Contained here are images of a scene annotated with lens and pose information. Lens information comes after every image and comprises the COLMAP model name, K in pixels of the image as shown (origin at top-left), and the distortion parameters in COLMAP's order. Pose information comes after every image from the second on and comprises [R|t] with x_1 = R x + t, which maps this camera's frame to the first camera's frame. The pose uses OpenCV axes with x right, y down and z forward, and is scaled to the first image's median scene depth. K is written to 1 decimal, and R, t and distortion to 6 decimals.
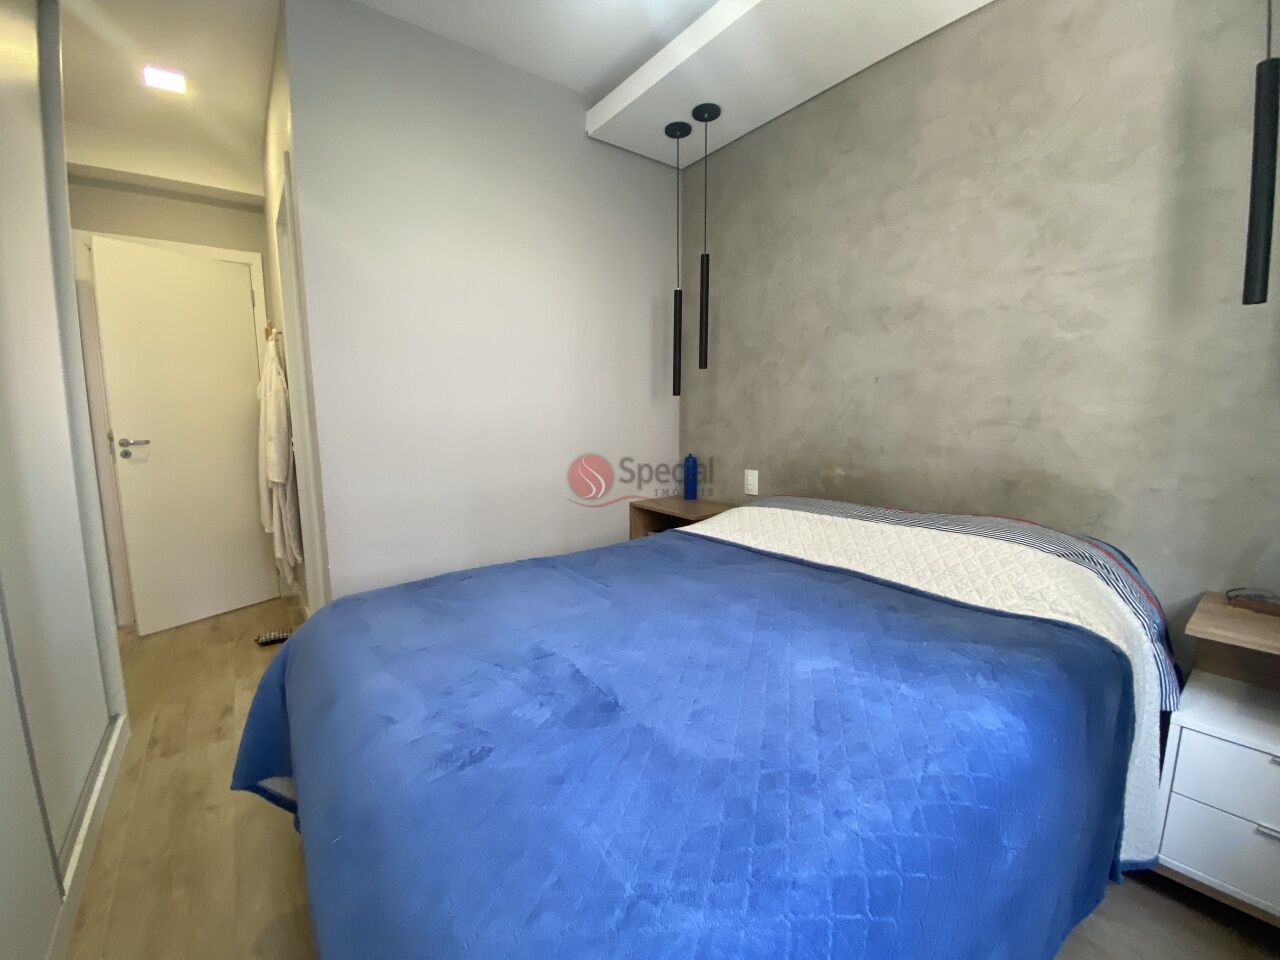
lens RADIAL K [[519.9, 0, 629.1], [0, 519.9, 477.6], [0, 0, 1]] dist [0.014007, -0.015959]
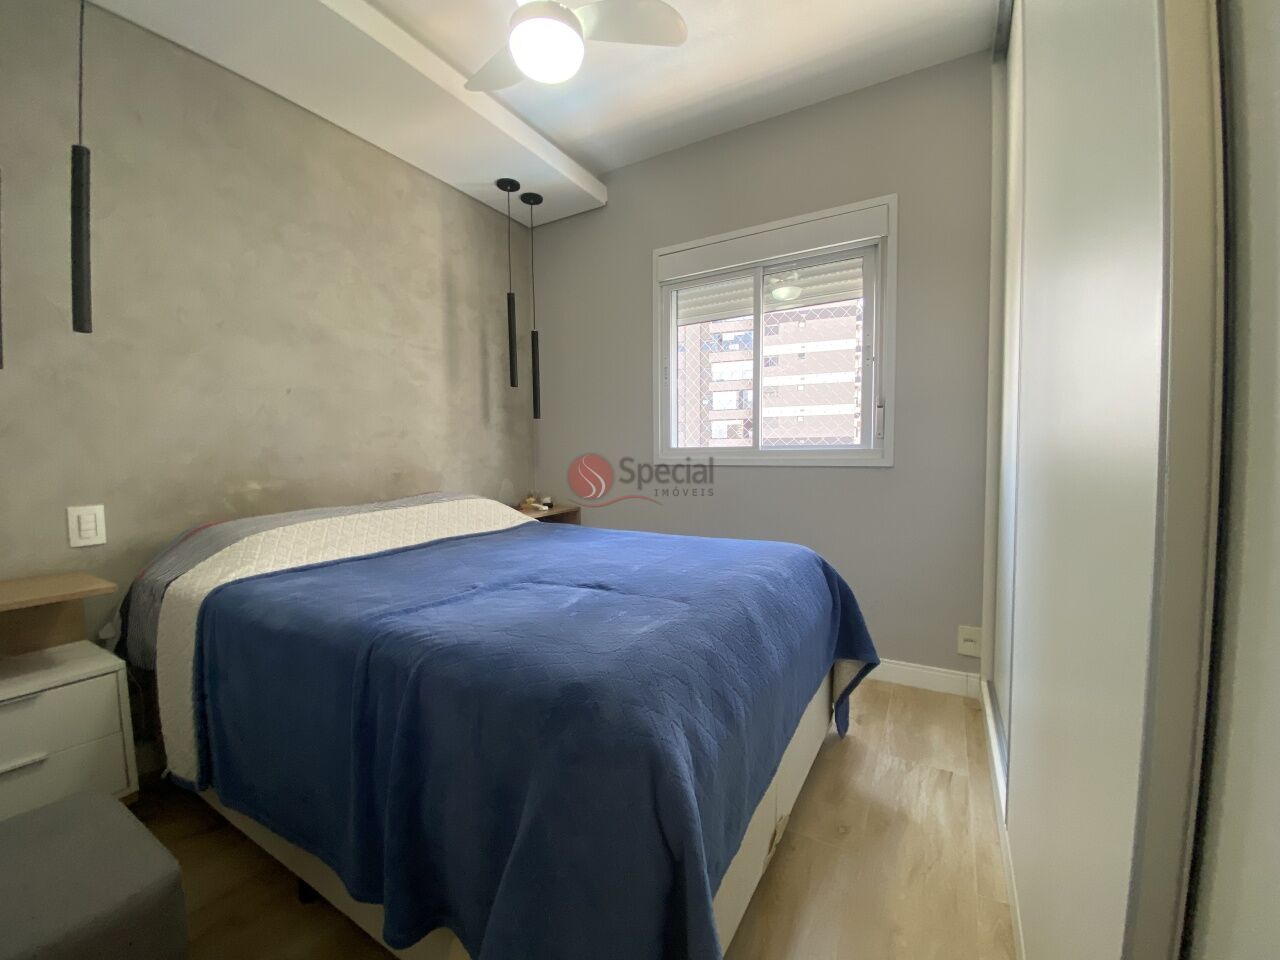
lens RADIAL K [[519.9, 0, 630.1], [0, 519.9, 481.9], [0, 0, 1]] dist [0.014007, -0.015959]
pose [[-0.379169, -0.034261, 0.924693, -1.100099], [0.133915, 0.986762, 0.091473, -0.022371], [-0.915586, 0.158514, -0.369561, 1.175054]]
